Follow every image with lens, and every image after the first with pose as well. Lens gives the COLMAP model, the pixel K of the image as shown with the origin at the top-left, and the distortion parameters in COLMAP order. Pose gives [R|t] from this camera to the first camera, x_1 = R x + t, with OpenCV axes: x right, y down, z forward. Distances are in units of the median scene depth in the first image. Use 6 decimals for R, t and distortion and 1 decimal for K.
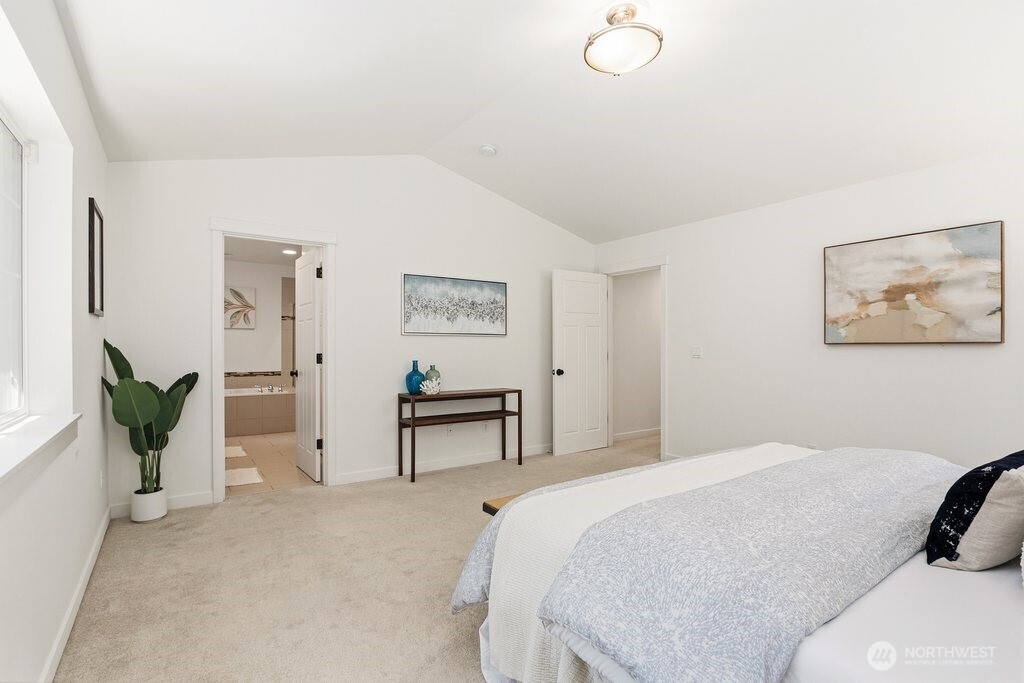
lens RADIAL K [[481.3, 0, 512.0], [0, 481.3, 341.5], [0, 0, 1]] dist [-0.000698, -0.000052]
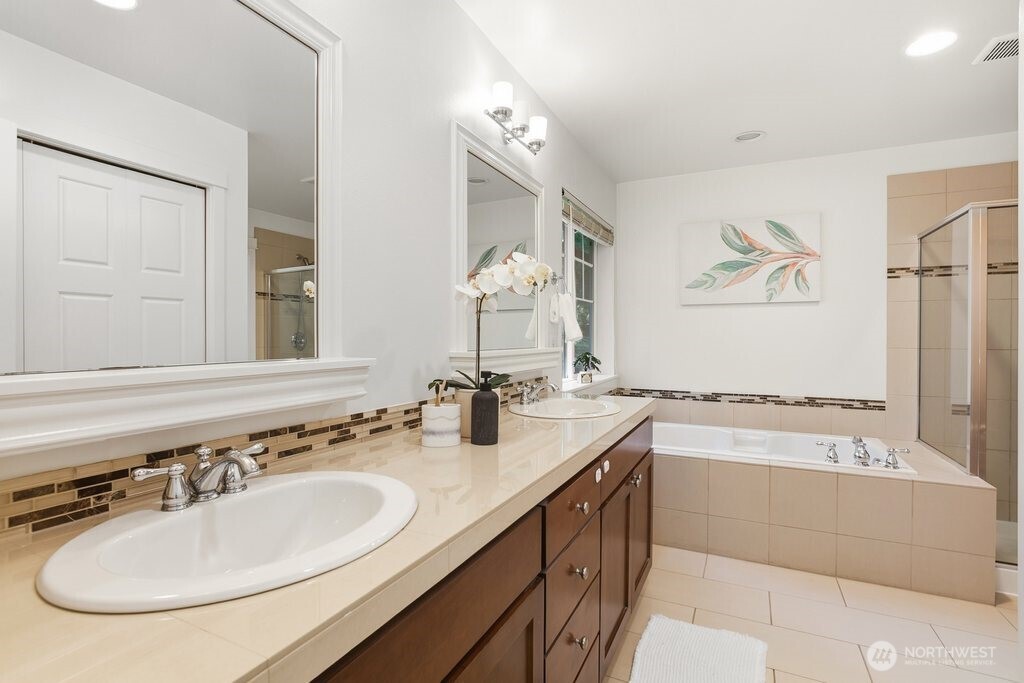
lens RADIAL K [[481.3, 0, 512.0], [0, 481.3, 341.5], [0, 0, 1]] dist [-0.000698, -0.000052]
pose [[0.477709, 0.005906, -0.878498, -0.277735], [0.004832, 0.999945, 0.009350, 0.005221], [0.878505, -0.008711, 0.477654, 0.533663]]
